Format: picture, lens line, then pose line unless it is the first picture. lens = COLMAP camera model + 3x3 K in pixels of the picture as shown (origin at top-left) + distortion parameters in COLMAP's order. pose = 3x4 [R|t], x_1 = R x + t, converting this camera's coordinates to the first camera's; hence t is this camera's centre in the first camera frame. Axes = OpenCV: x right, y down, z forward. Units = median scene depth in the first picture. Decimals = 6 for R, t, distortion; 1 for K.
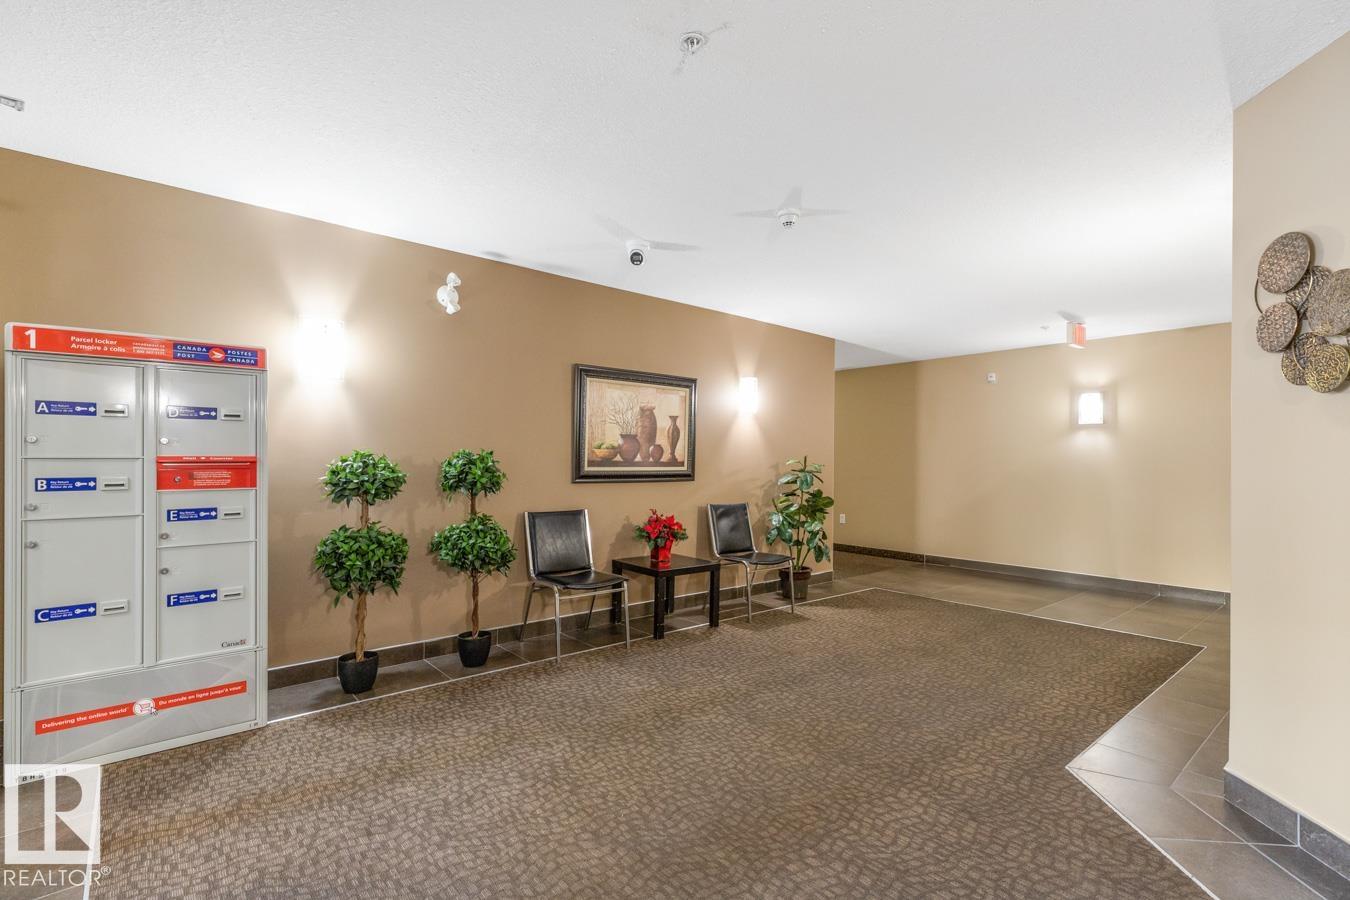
lens RADIAL K [[628.0, 0, 675.1], [0, 628.0, 452.0], [0, 0, 1]] dist [0.000394, -0.000068]
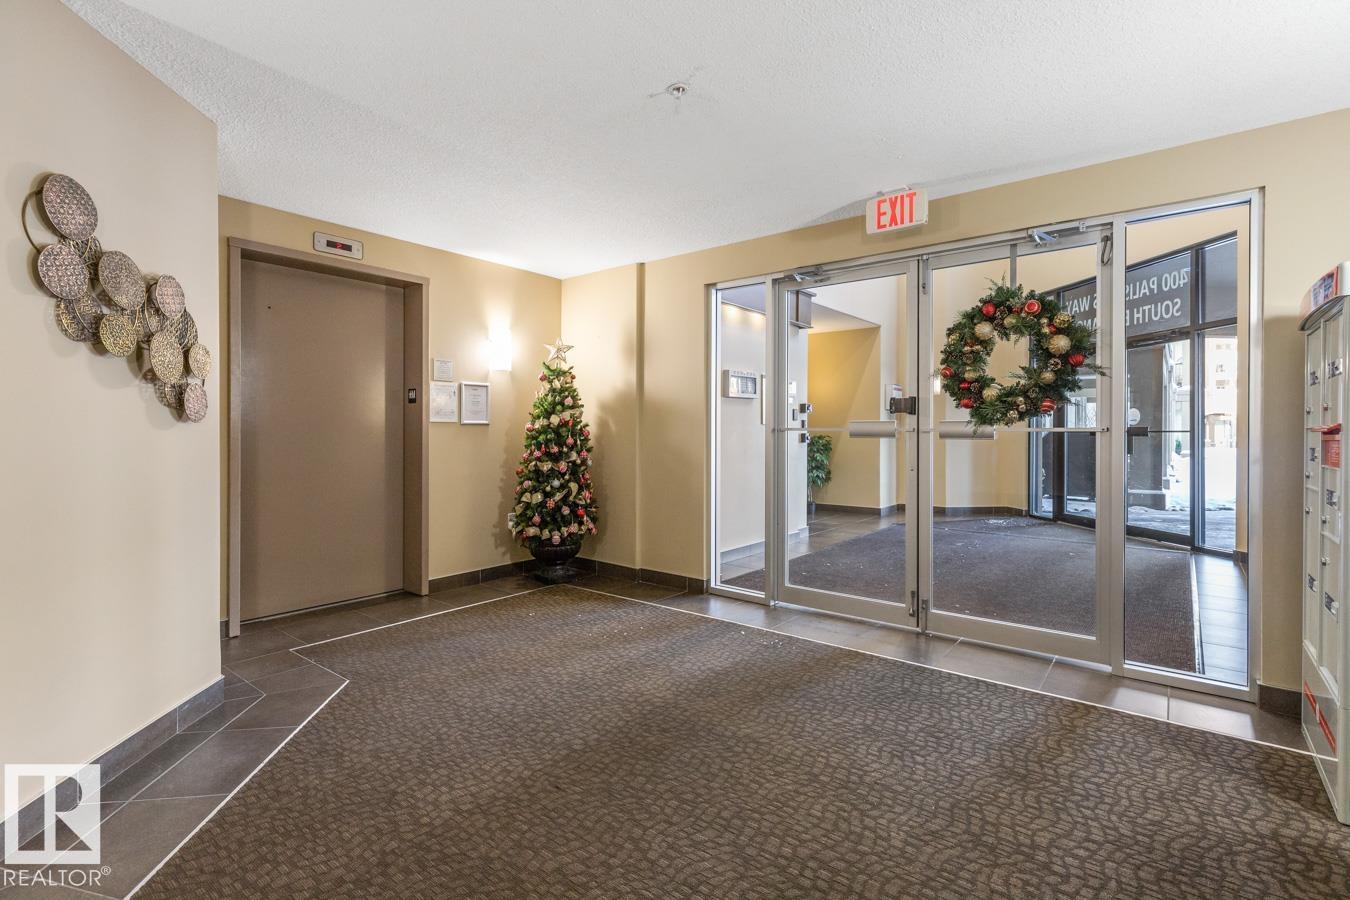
lens RADIAL K [[628.0, 0, 678.3], [0, 628.0, 442.7], [0, 0, 1]] dist [0.000394, -0.000068]
pose [[-0.981319, -0.006413, -0.192279, 0.224270], [-0.007475, 0.999961, 0.004800, 0.037970], [0.192241, 0.006147, -0.981329, 1.912461]]
